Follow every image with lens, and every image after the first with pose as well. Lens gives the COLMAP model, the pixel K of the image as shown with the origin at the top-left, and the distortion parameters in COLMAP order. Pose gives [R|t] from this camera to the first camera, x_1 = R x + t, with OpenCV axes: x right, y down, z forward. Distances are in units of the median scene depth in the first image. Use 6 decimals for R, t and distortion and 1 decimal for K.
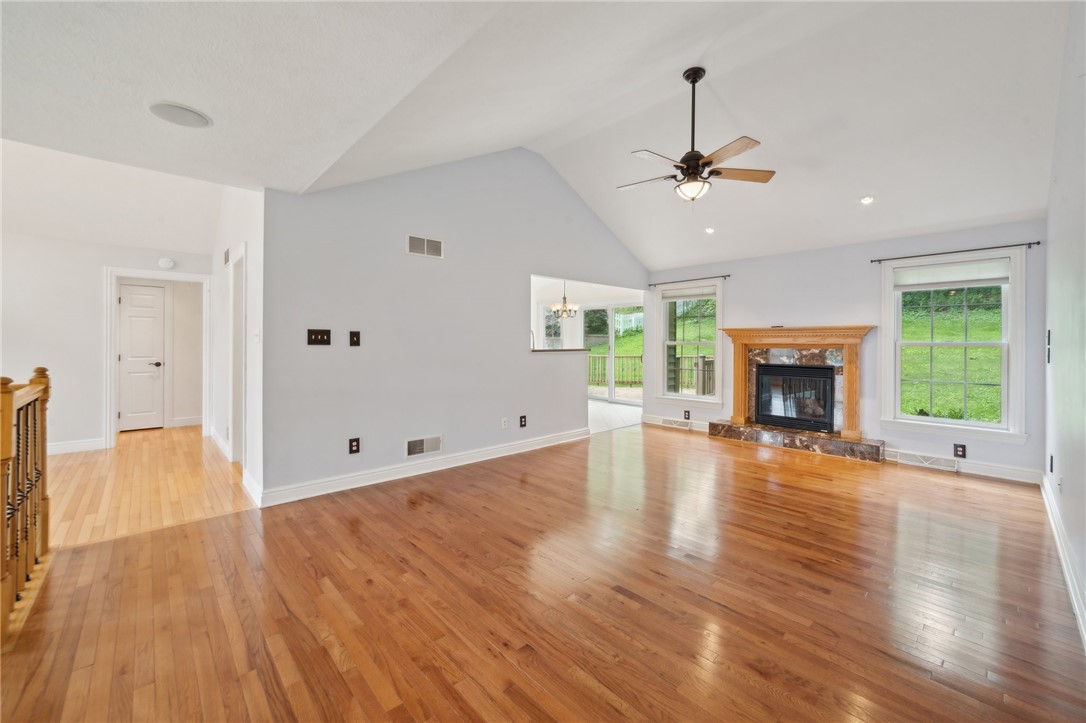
lens RADIAL K [[424.1, 0, 542.6], [0, 424.1, 335.3], [0, 0, 1]] dist [-0.019428, 0.000452]
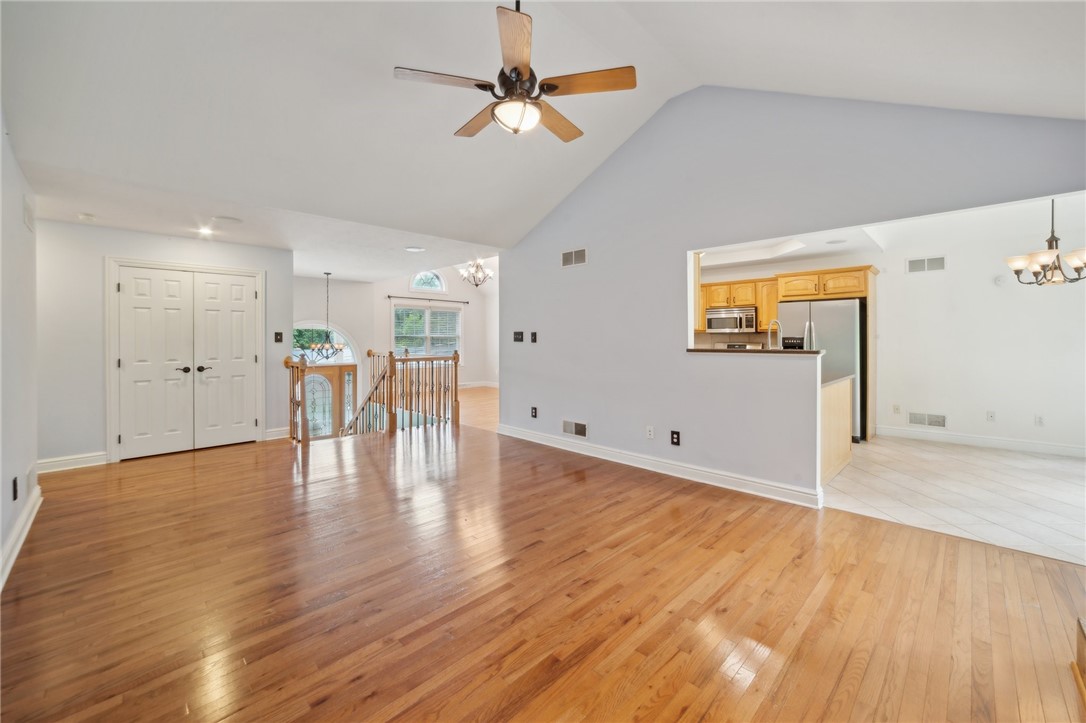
lens RADIAL K [[424.1, 0, 542.6], [0, 424.1, 335.3], [0, 0, 1]] dist [-0.019428, 0.000452]
pose [[0.028795, -0.030088, -0.999132, 0.758127], [0.008762, 0.999516, -0.029847, 0.034011], [0.999547, -0.007895, 0.029044, 0.753962]]
